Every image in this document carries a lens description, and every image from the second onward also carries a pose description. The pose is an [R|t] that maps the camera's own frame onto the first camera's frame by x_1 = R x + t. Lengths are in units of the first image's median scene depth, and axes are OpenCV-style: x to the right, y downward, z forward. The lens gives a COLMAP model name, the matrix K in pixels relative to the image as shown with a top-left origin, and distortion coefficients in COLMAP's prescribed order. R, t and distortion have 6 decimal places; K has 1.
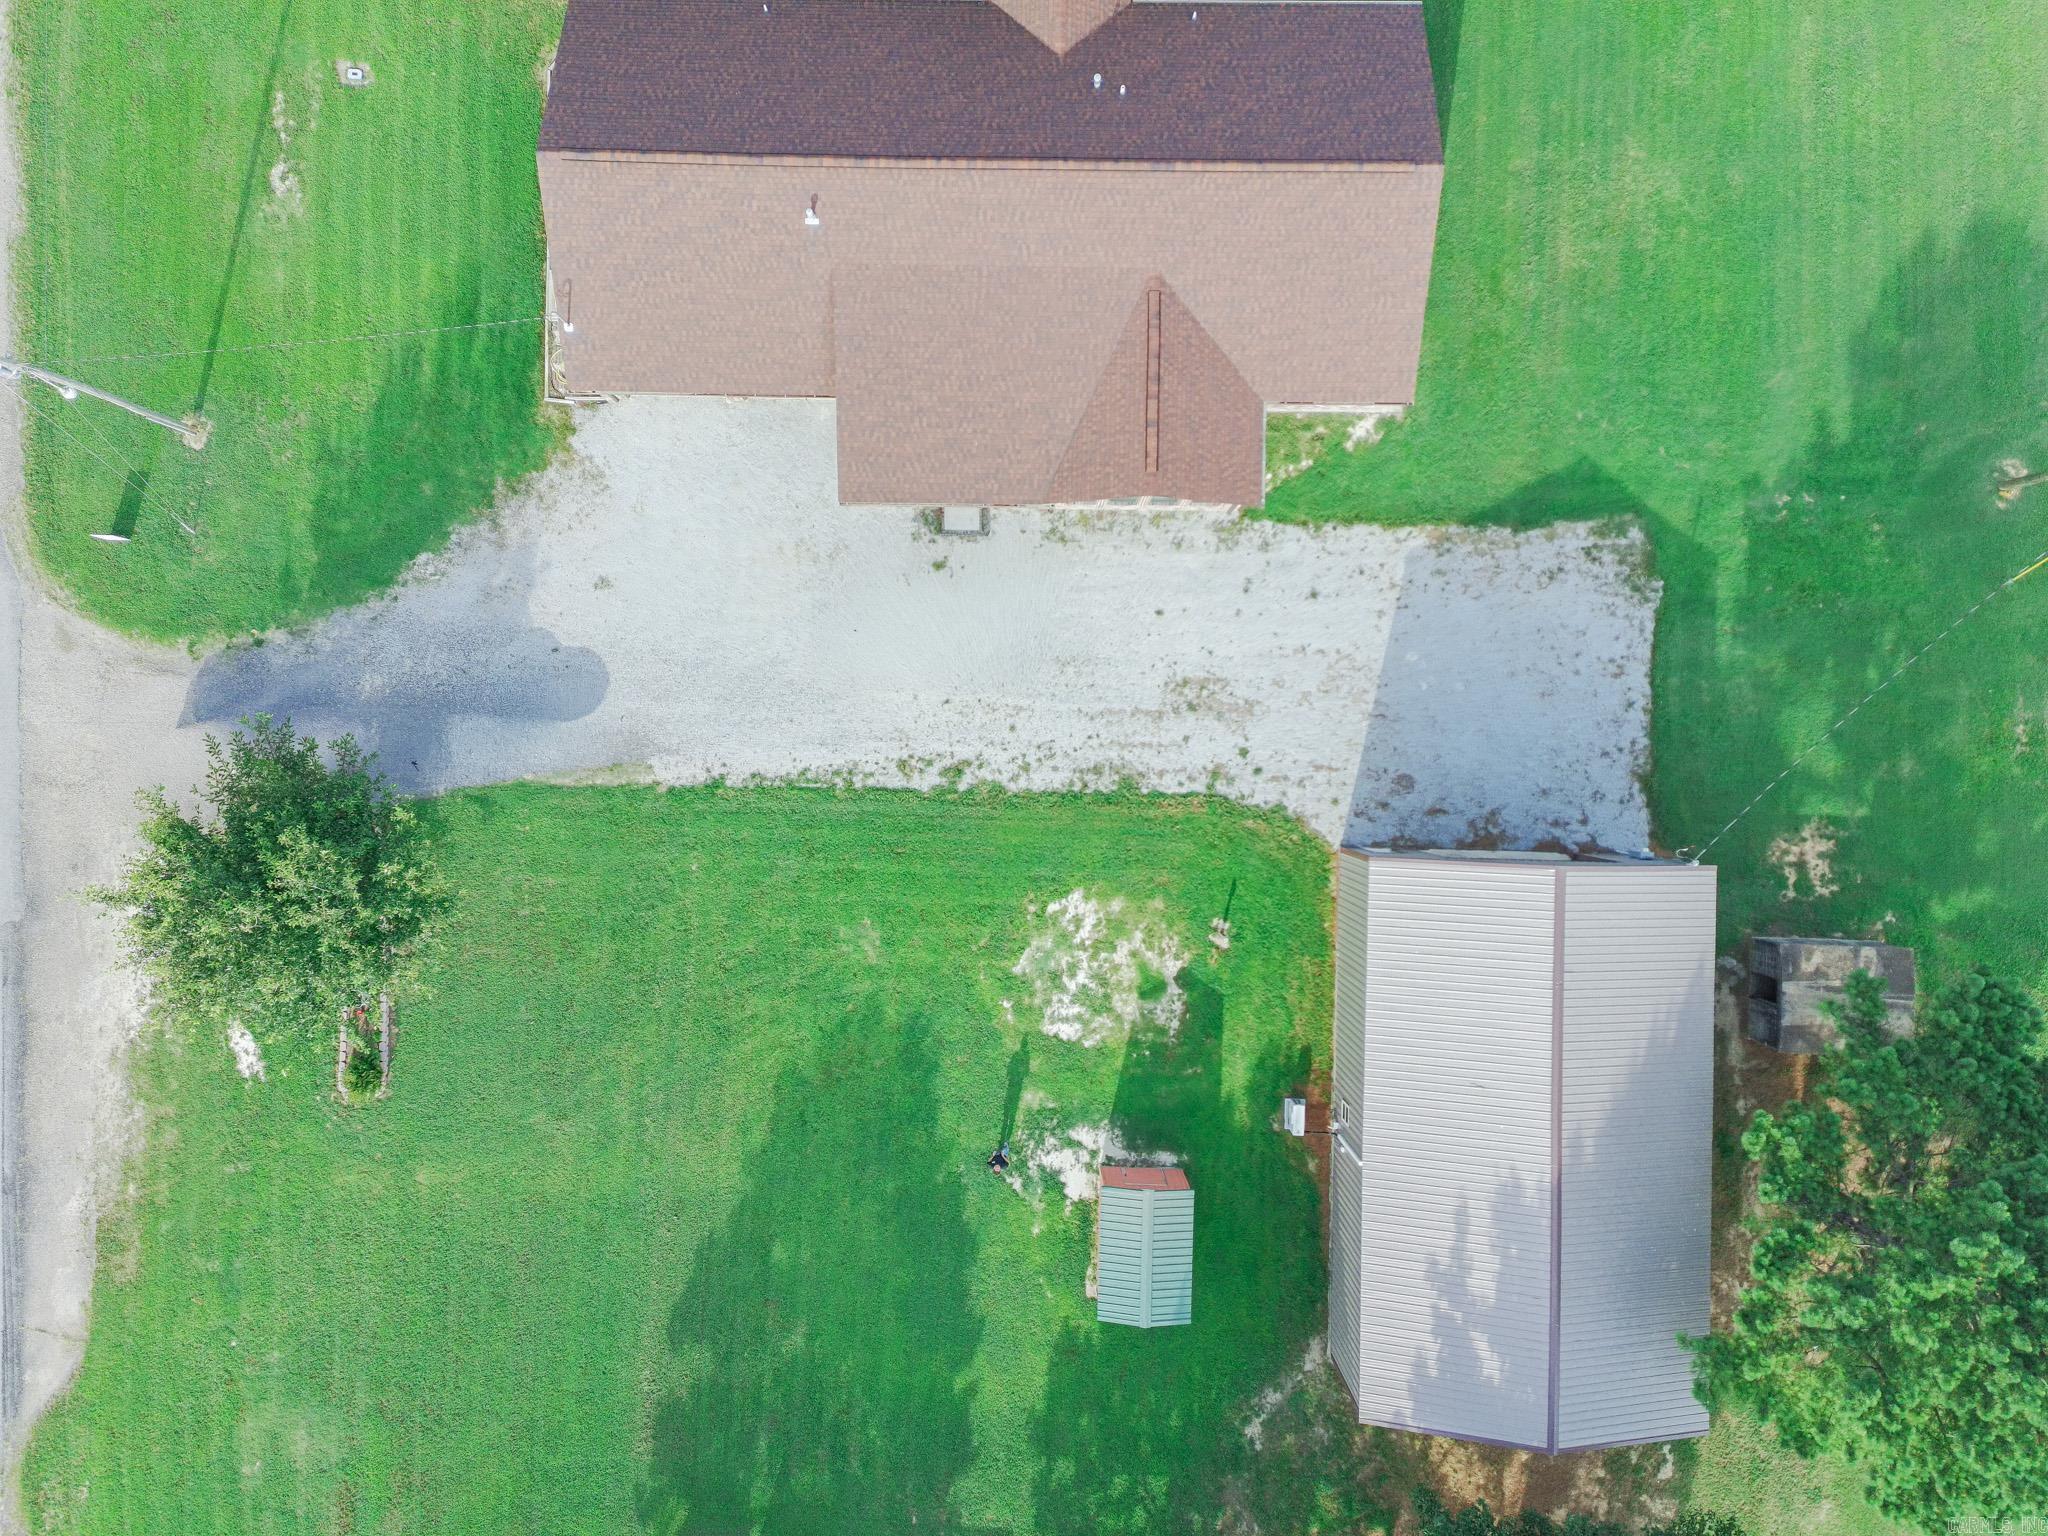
lens RADIAL K [[1493.6, 0, 1032.8], [0, 1493.6, 771.8], [0, 0, 1]] dist [0.083411, -0.074042]
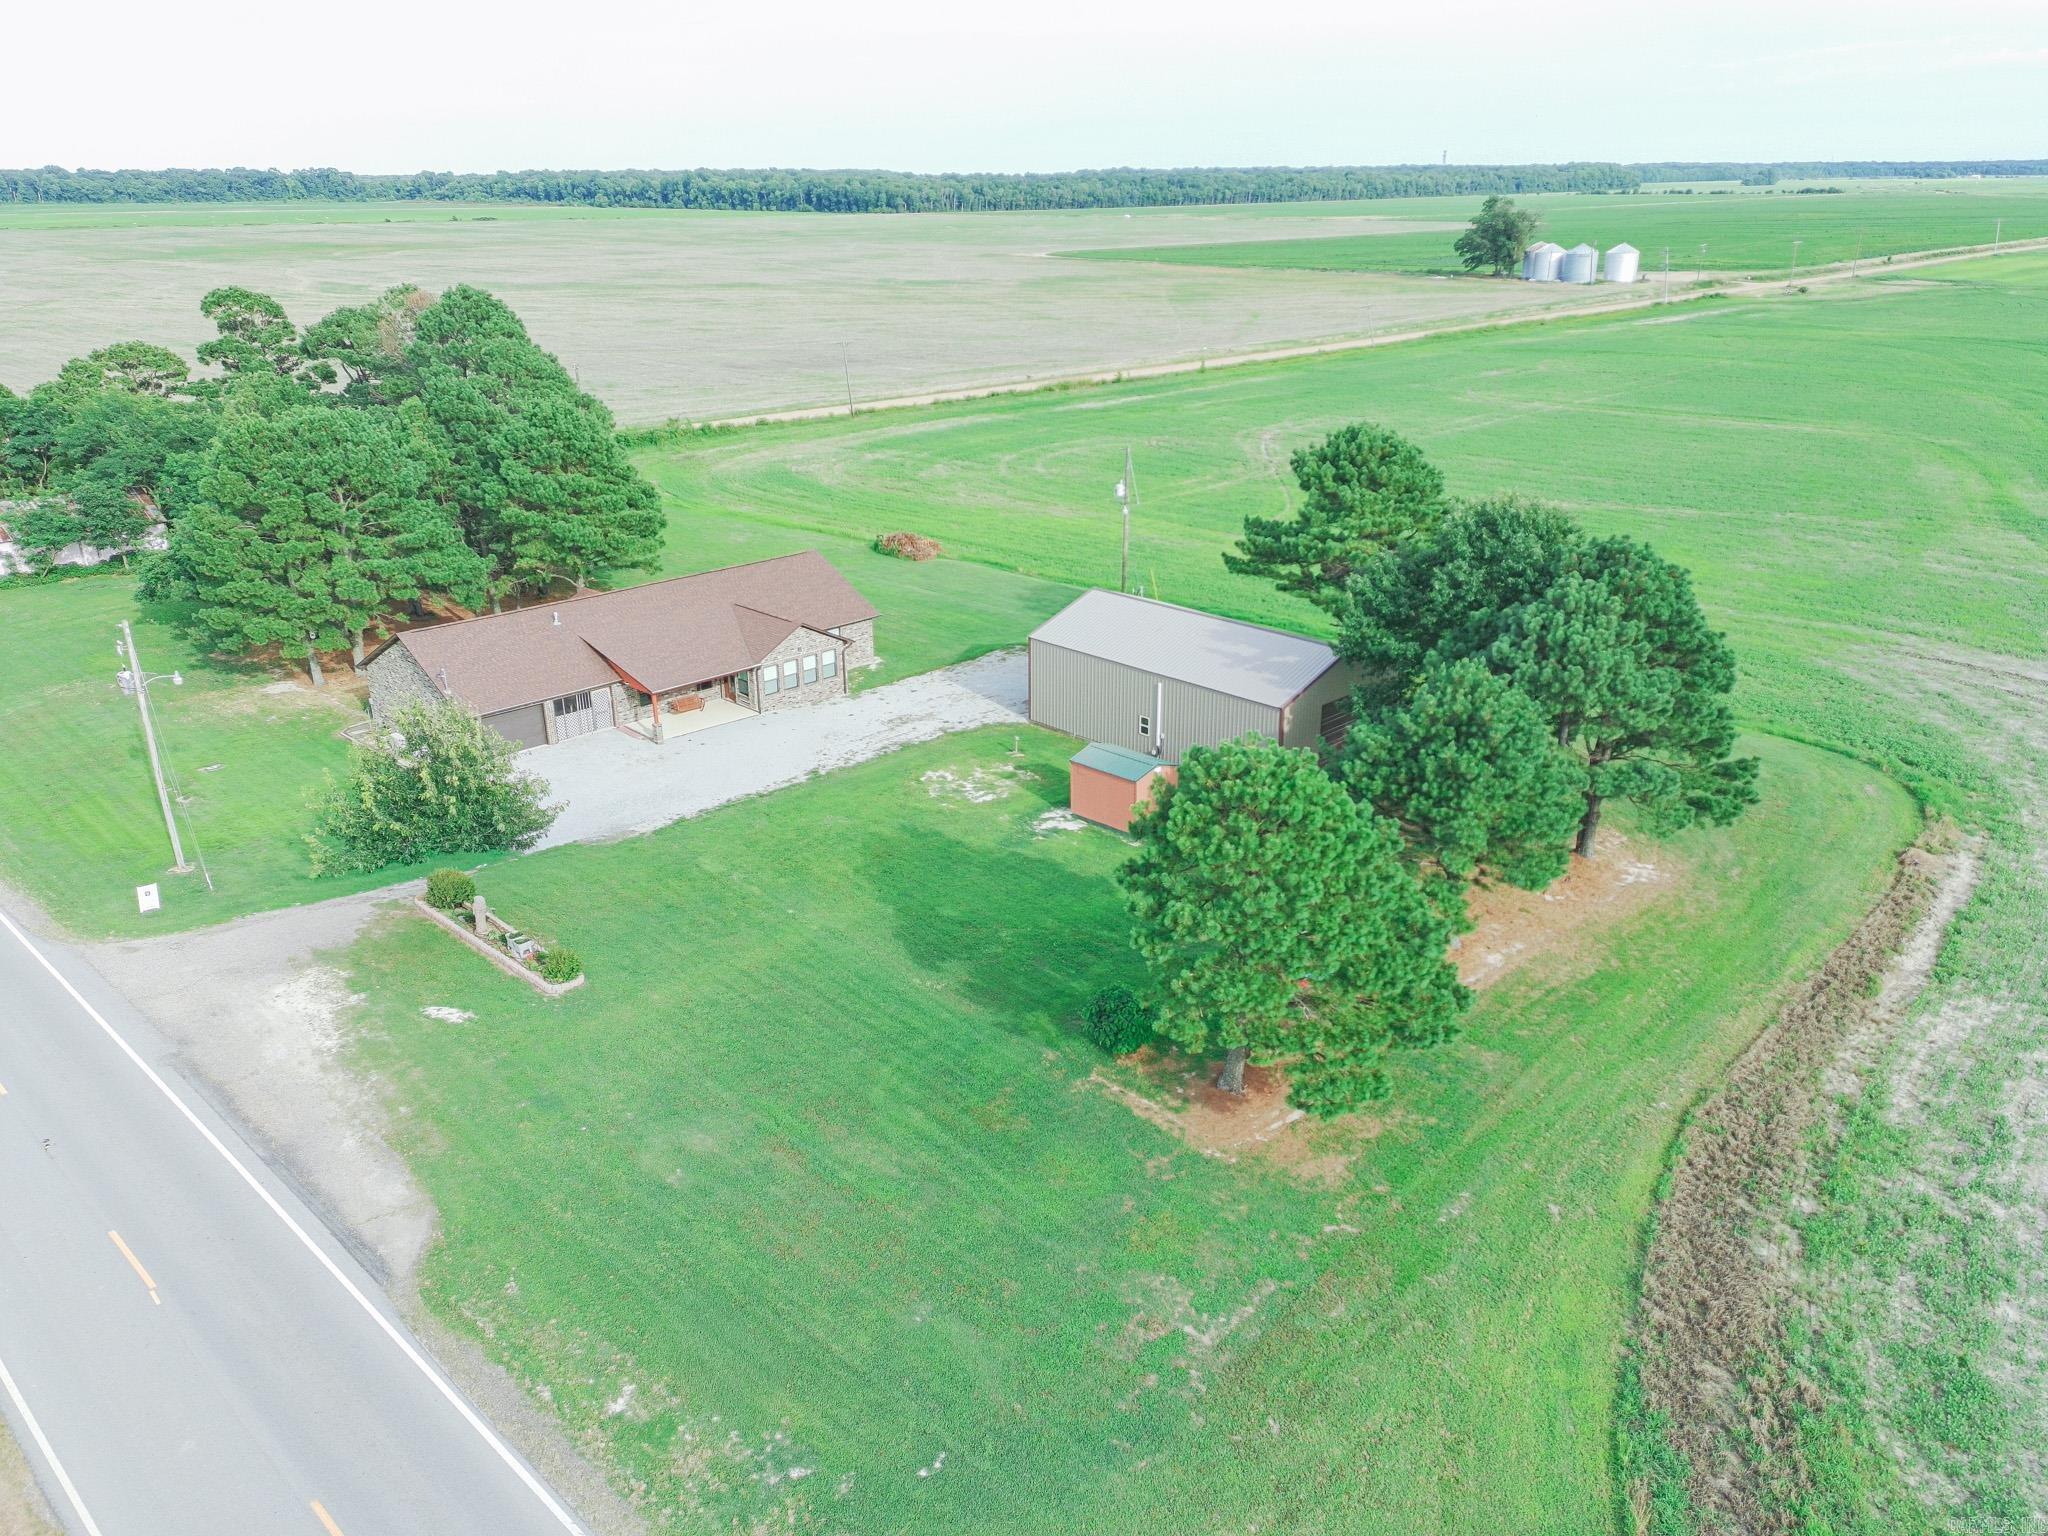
lens RADIAL K [[1493.6, 0, 1032.8], [0, 1493.6, 771.8], [0, 0, 1]] dist [0.083411, -0.074042]
pose [[0.696556, -0.269414, 0.665001, -0.890618], [0.717486, 0.255318, -0.648094, 1.123296], [0.004819, 0.928563, 0.371144, 0.446397]]
